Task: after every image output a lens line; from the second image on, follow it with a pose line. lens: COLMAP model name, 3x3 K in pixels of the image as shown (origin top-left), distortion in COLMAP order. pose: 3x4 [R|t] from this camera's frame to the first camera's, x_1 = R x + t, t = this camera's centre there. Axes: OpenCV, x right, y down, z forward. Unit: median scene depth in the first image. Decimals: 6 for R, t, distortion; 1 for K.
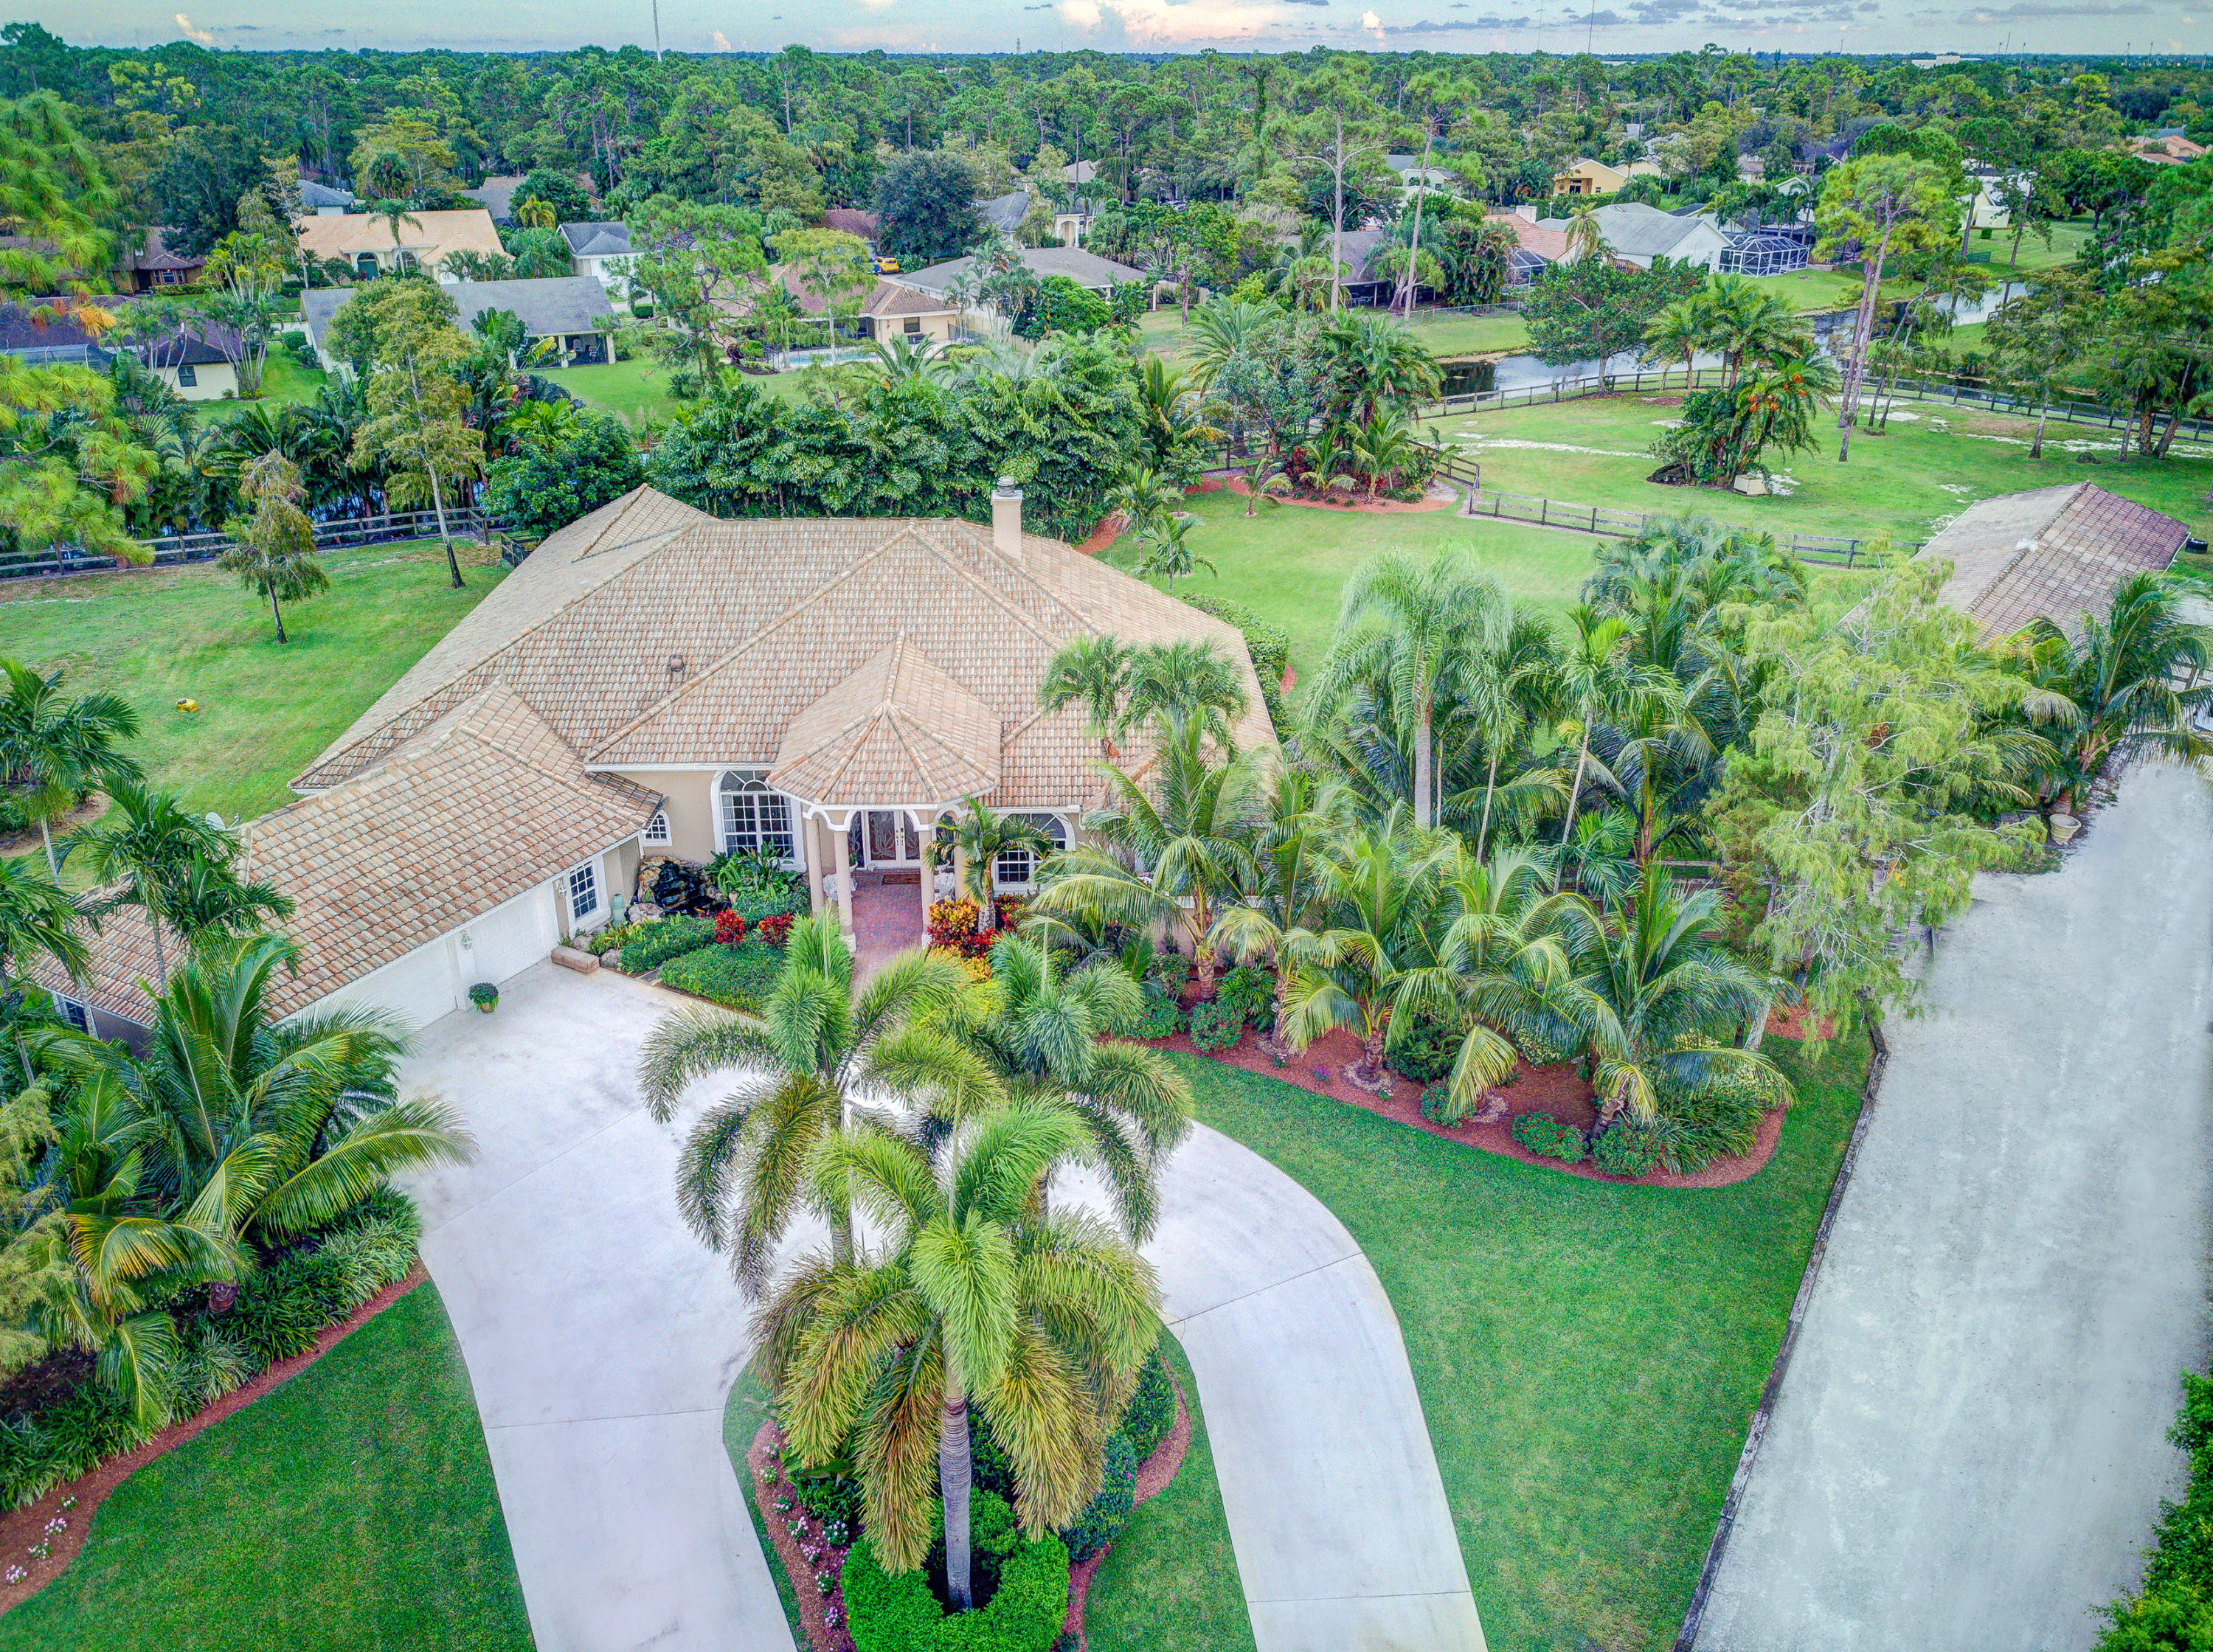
lens RADIAL K [[1677.8, 0, 1115.4], [0, 1677.8, 818.9], [0, 0, 1]] dist [0.029772, -0.032137]
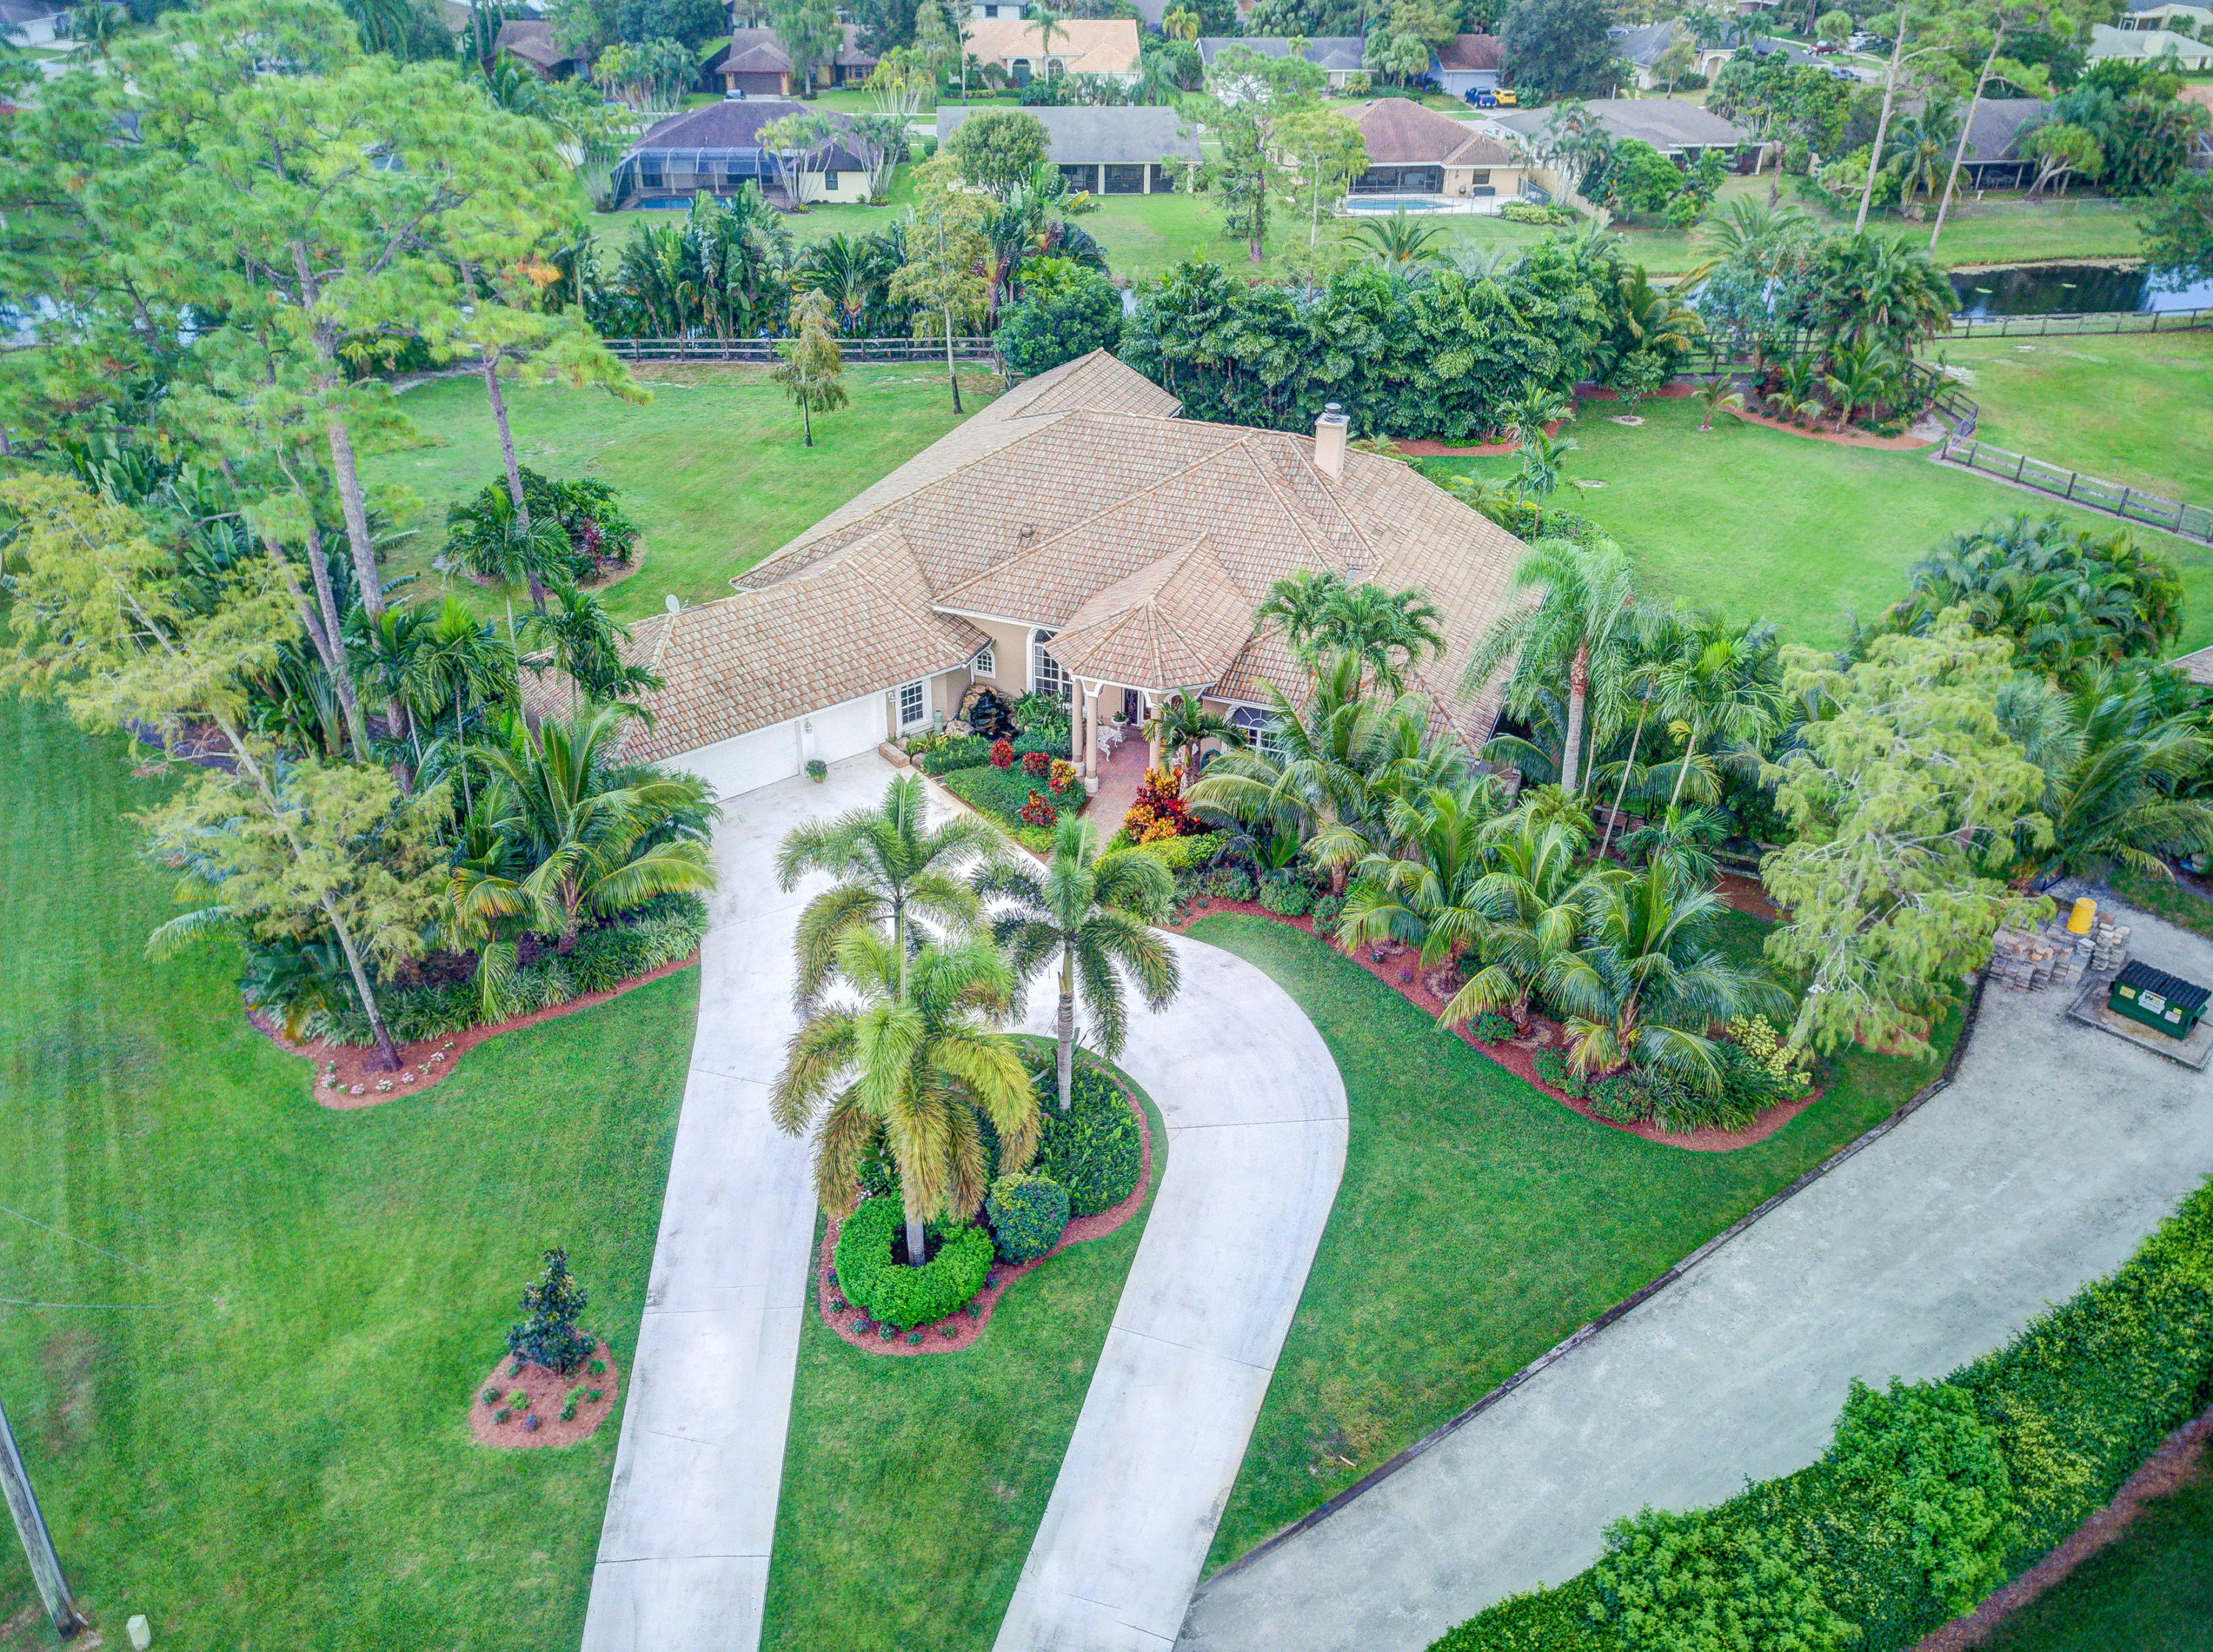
lens RADIAL K [[1662.5, 0, 1106.5], [0, 1662.5, 826.0], [0, 0, 1]] dist [0.010565, -0.002633]
pose [[0.925511, 0.205162, -0.318337, 0.136667], [-0.167139, 0.975539, 0.142787, -0.040129], [0.339845, -0.078945, 0.937162, -0.075990]]
